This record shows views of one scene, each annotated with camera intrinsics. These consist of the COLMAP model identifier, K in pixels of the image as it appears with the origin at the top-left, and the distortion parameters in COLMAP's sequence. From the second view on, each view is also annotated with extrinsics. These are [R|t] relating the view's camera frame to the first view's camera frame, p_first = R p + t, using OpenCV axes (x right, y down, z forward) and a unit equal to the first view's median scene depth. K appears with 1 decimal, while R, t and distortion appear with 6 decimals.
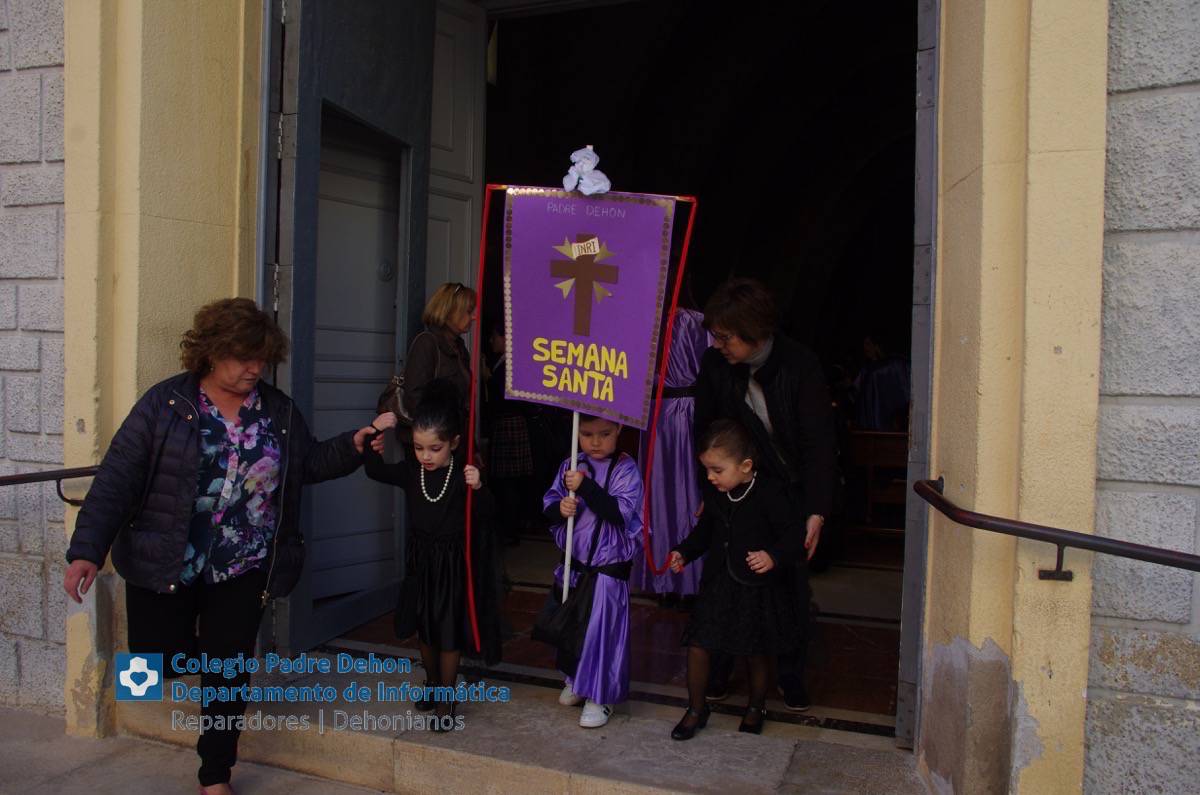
lens RADIAL K [[922.7, 0, 600.0], [0, 922.7, 397.5], [0, 0, 1]] dist [-0.130379, 0.134587]
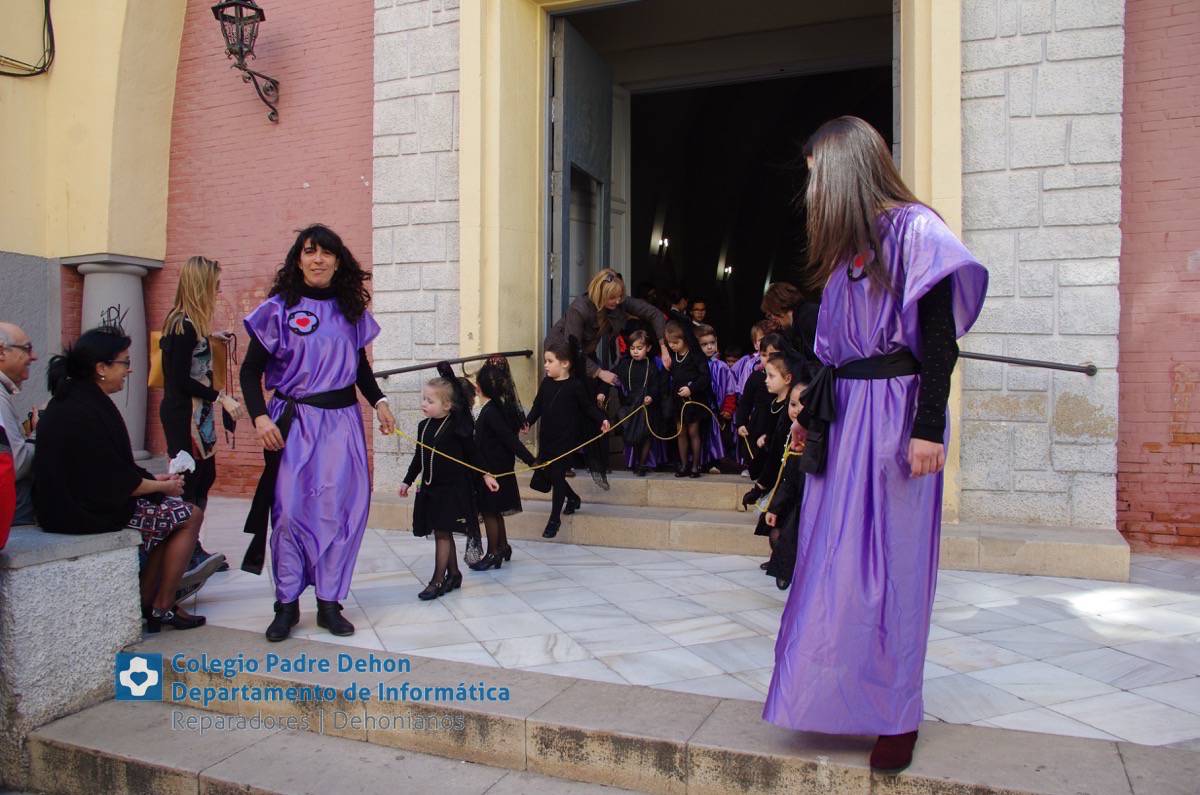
lens RADIAL K [[963.8, 0, 600.0], [0, 963.8, 397.5], [0, 0, 1]] dist [-0.132890, 0.179586]
pose [[0.999416, -0.011432, -0.032198, -0.235382], [0.010962, 0.999831, -0.014732, 0.199741], [0.032361, 0.014371, 0.999373, -1.076758]]
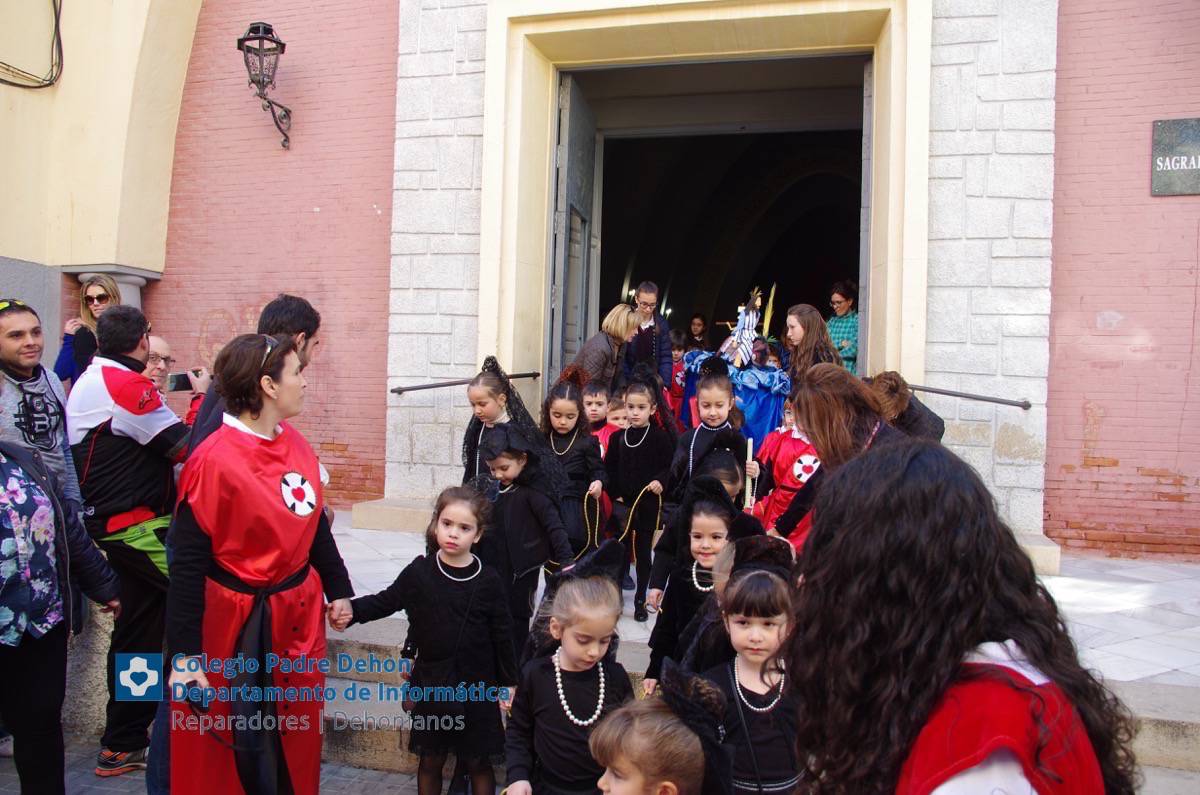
lens RADIAL K [[963.8, 0, 600.0], [0, 963.8, 397.5], [0, 0, 1]] dist [-0.132890, 0.179586]
pose [[0.993932, 0.015110, 0.108949, -0.566702], [-0.012071, 0.999521, -0.028493, 0.189483], [-0.109328, 0.027005, 0.993639, -1.329354]]
